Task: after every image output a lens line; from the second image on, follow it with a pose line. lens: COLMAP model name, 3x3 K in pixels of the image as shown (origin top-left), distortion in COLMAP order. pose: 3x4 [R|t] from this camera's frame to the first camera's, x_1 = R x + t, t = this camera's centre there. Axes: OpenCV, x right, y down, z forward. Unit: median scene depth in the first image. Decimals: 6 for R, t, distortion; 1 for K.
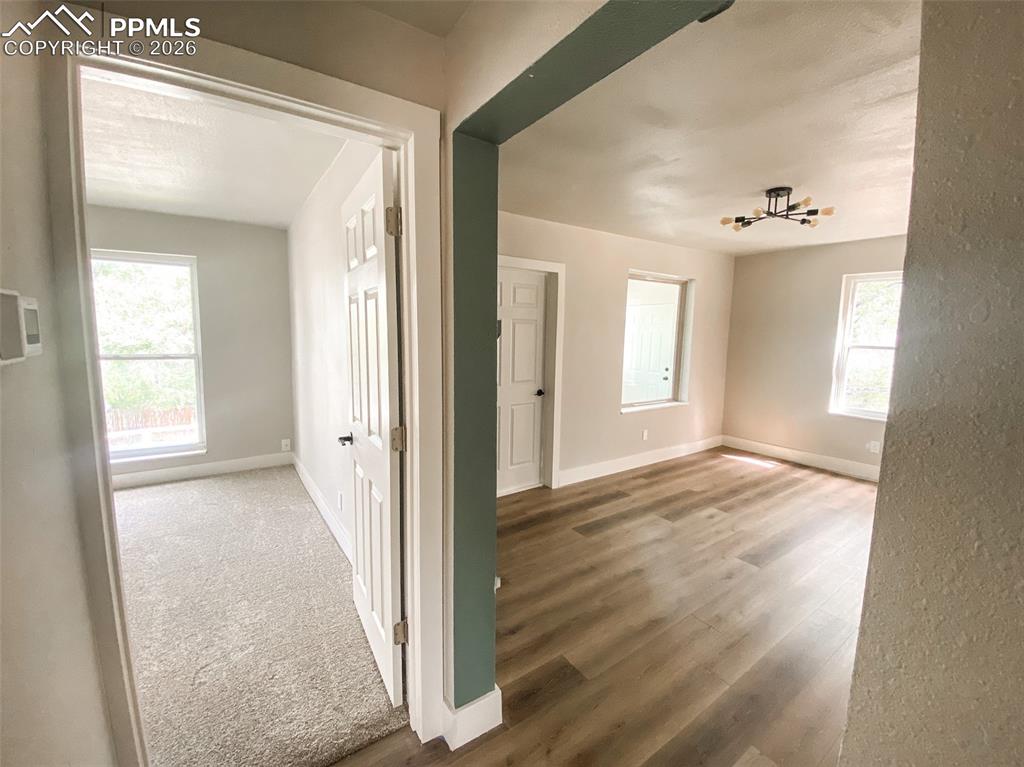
lens RADIAL K [[426.2, 0, 512.7], [0, 426.2, 381.7], [0, 0, 1]] dist [-0.018515, -0.000507]
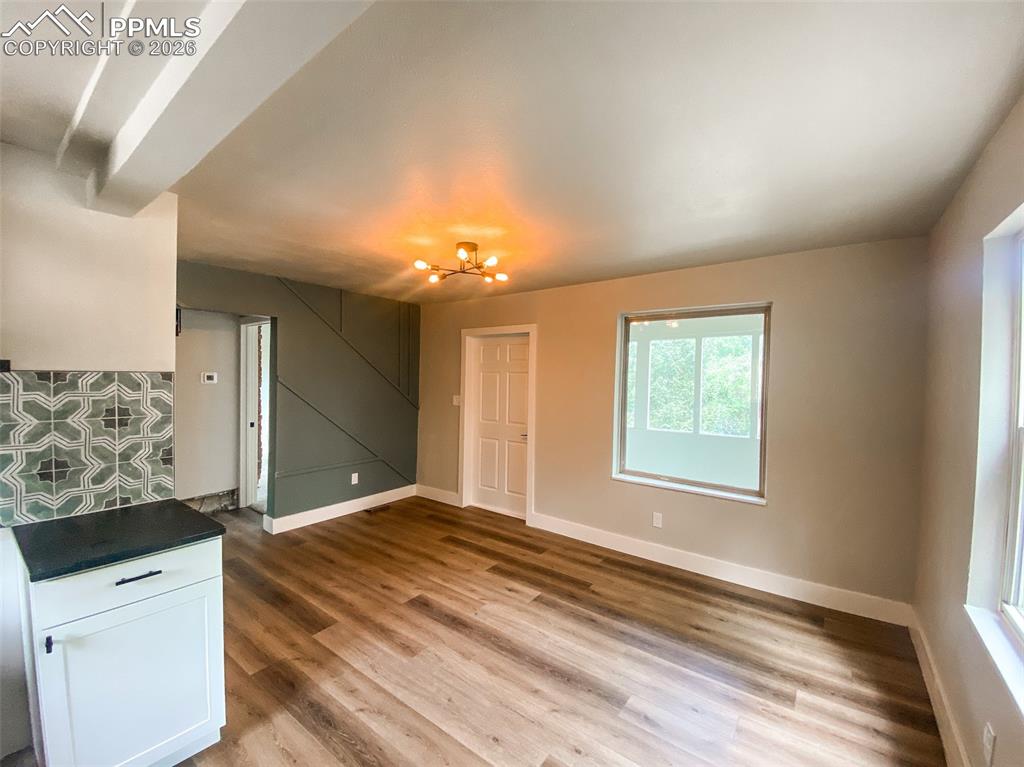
lens RADIAL K [[426.2, 0, 508.3], [0, 426.2, 386.2], [0, 0, 1]] dist [-0.018515, -0.000507]
pose [[0.315788, 0.012608, -0.948746, 1.175639], [-0.130043, 0.991051, -0.030115, -0.068028], [0.939876, 0.132888, 0.314602, 0.594791]]
